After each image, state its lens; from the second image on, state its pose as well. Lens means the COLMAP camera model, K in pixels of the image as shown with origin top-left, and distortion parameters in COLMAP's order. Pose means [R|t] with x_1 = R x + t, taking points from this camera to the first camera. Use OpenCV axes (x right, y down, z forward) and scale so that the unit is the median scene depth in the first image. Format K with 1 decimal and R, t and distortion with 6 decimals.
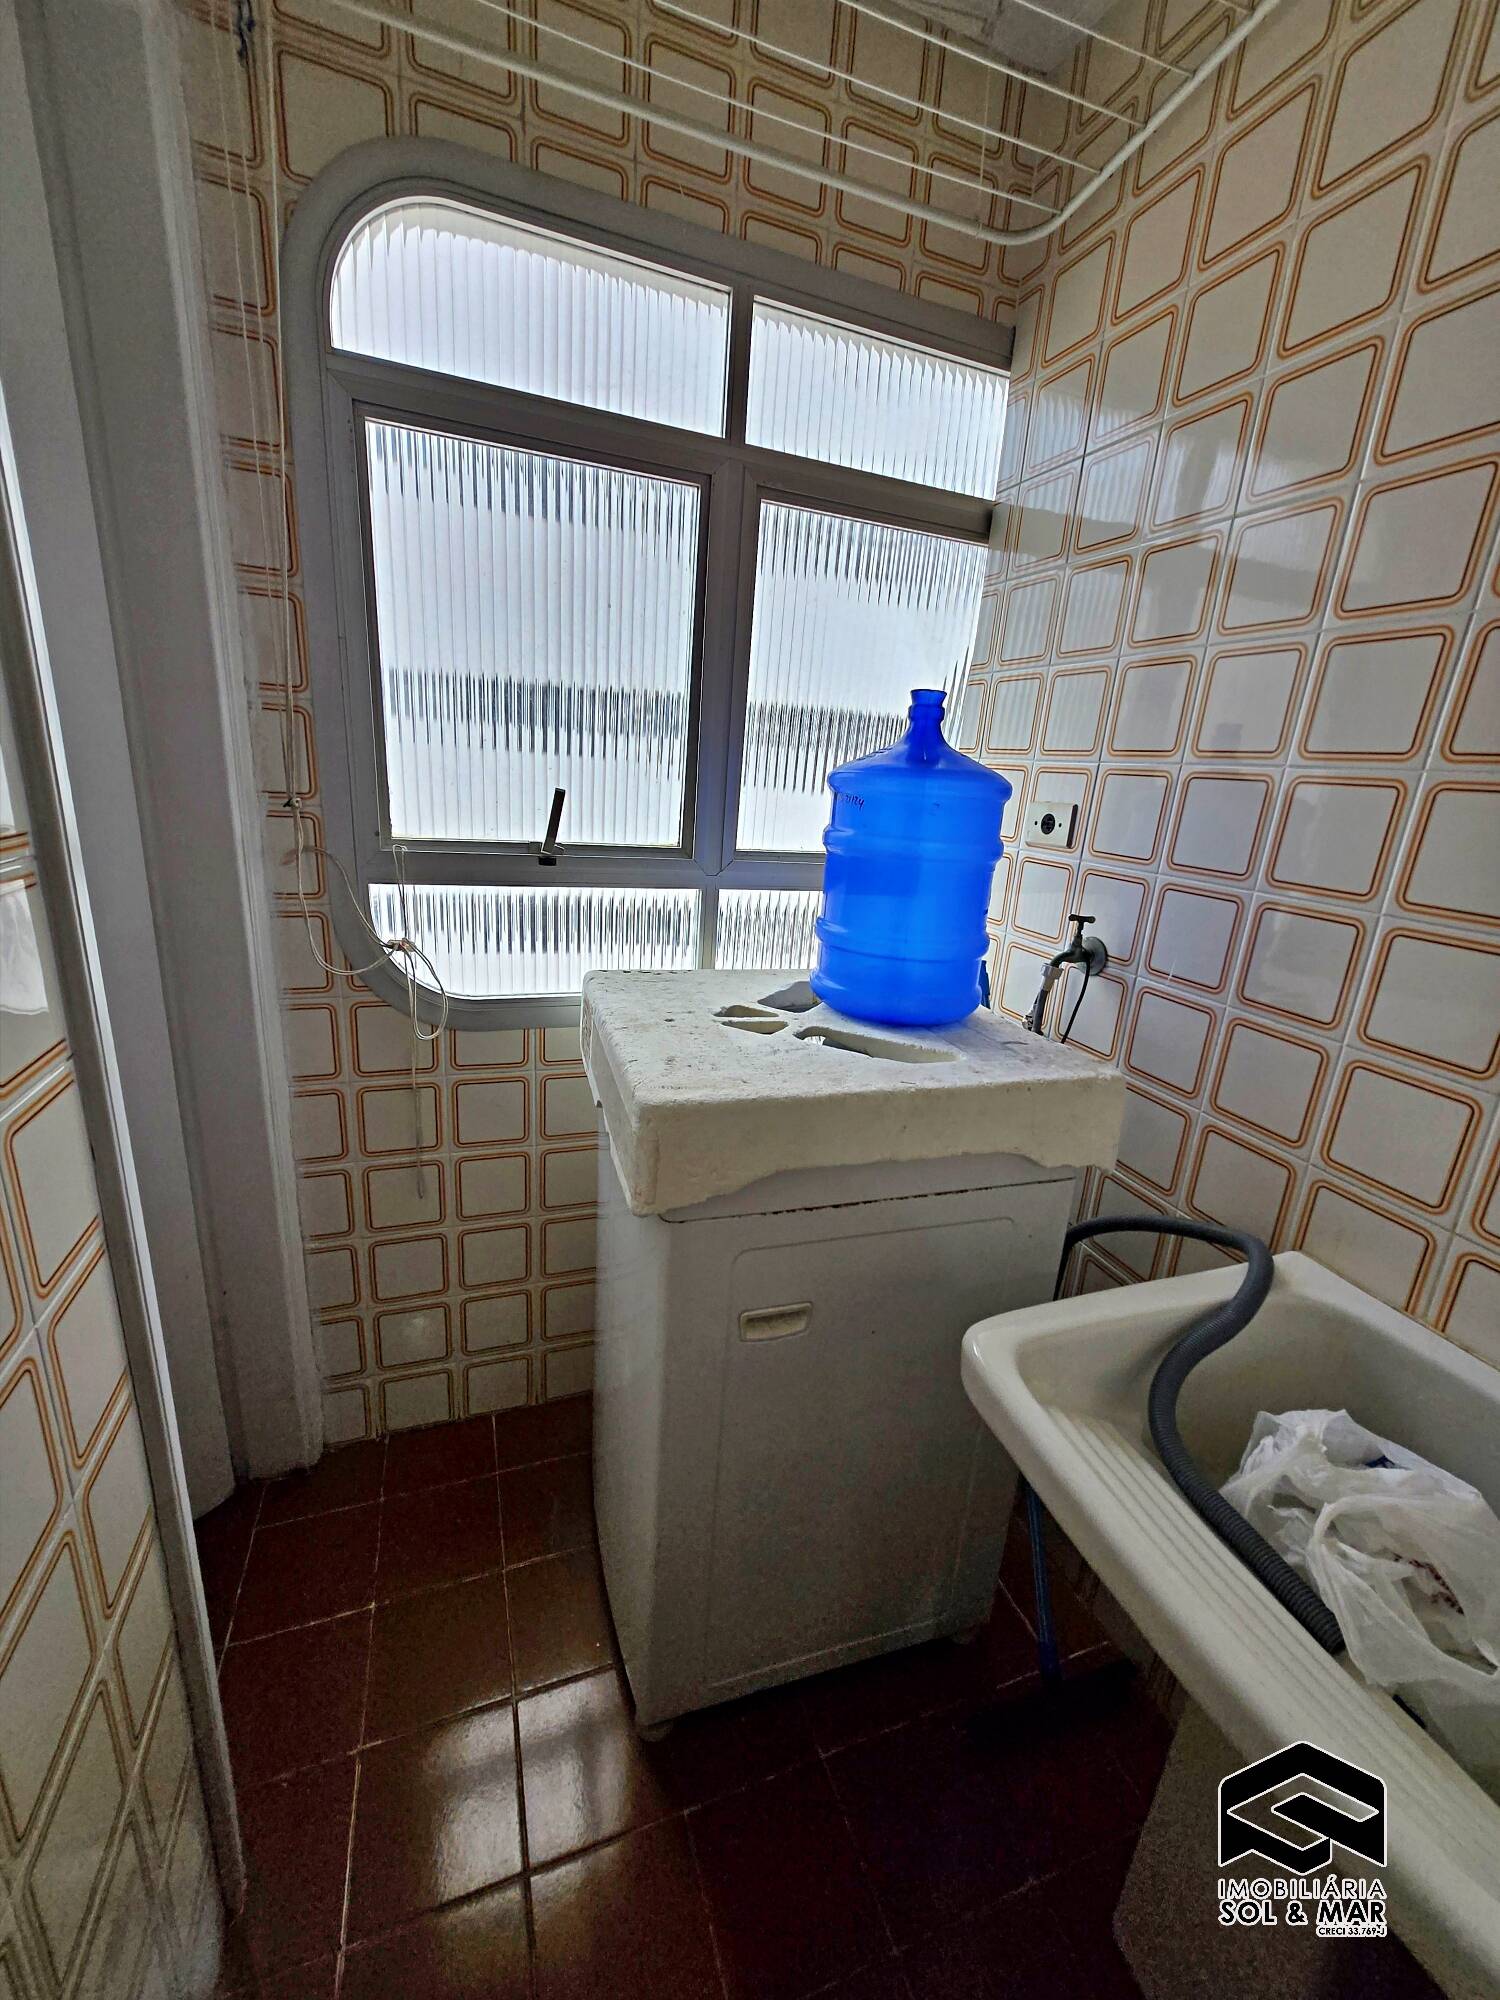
lens RADIAL K [[776.7, 0, 750.5], [0, 776.7, 986.3], [0, 0, 1]] dist [0.002651, -0.000739]
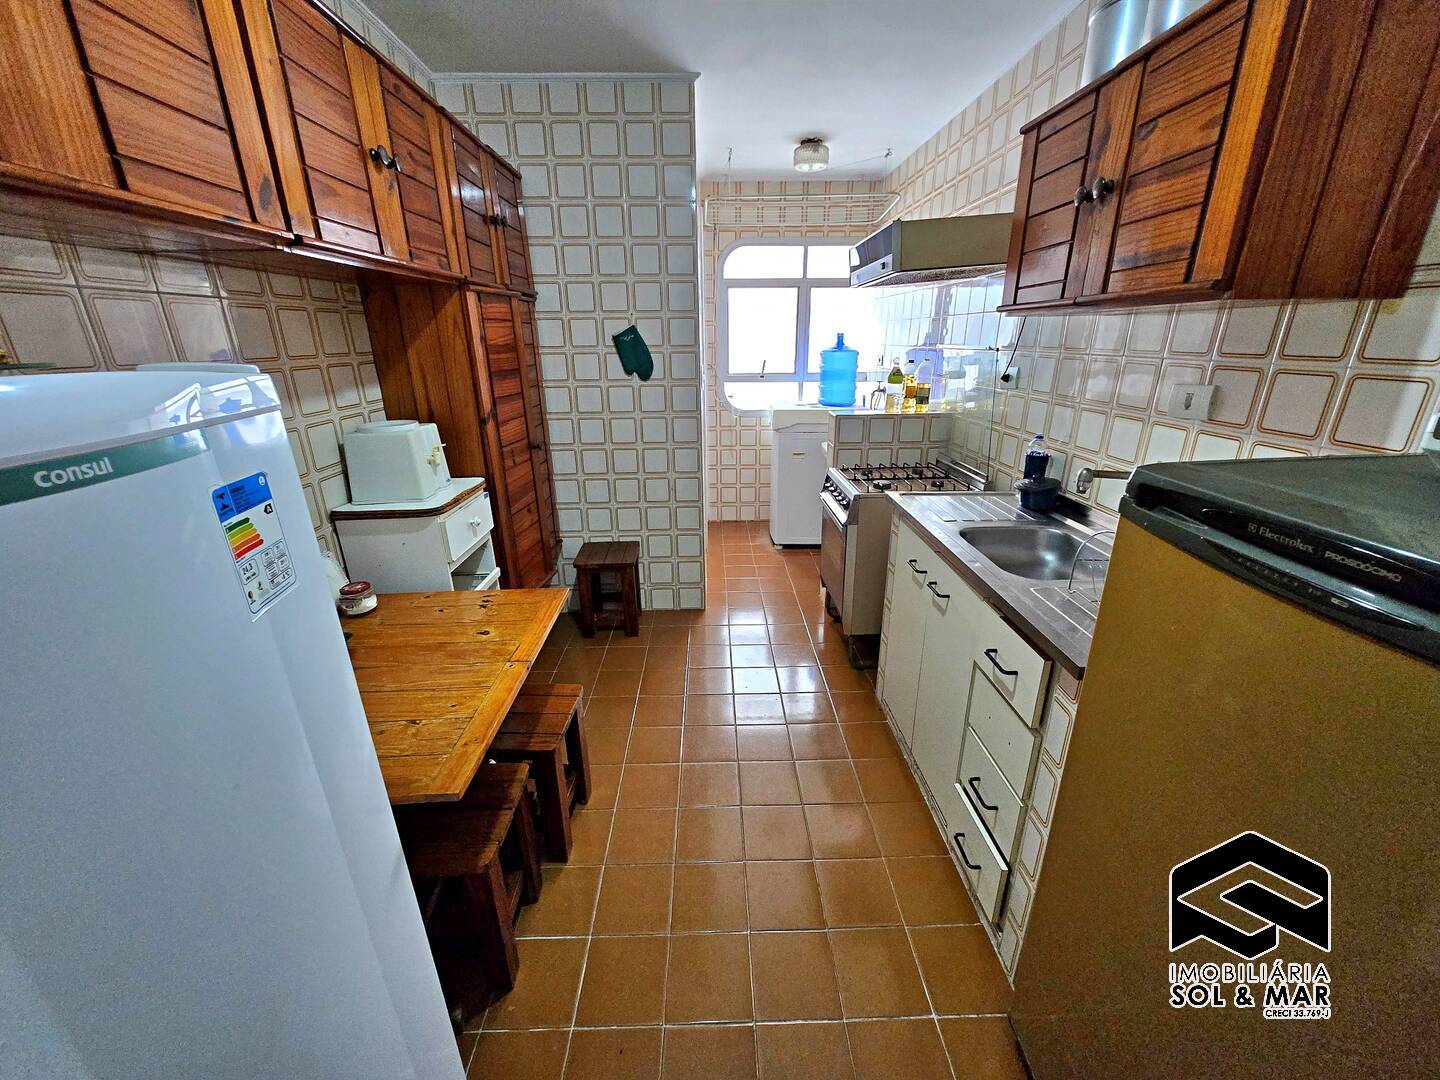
lens RADIAL K [[559.2, 0, 722.5], [0, 559.2, 531.1], [0, 0, 1]] dist [0.002651, -0.000739]
pose [[0.948446, 0.031173, -0.315401, 0.577068], [-0.013919, 0.998288, 0.056810, 0.559967], [0.316632, -0.049492, 0.947257, -2.205602]]
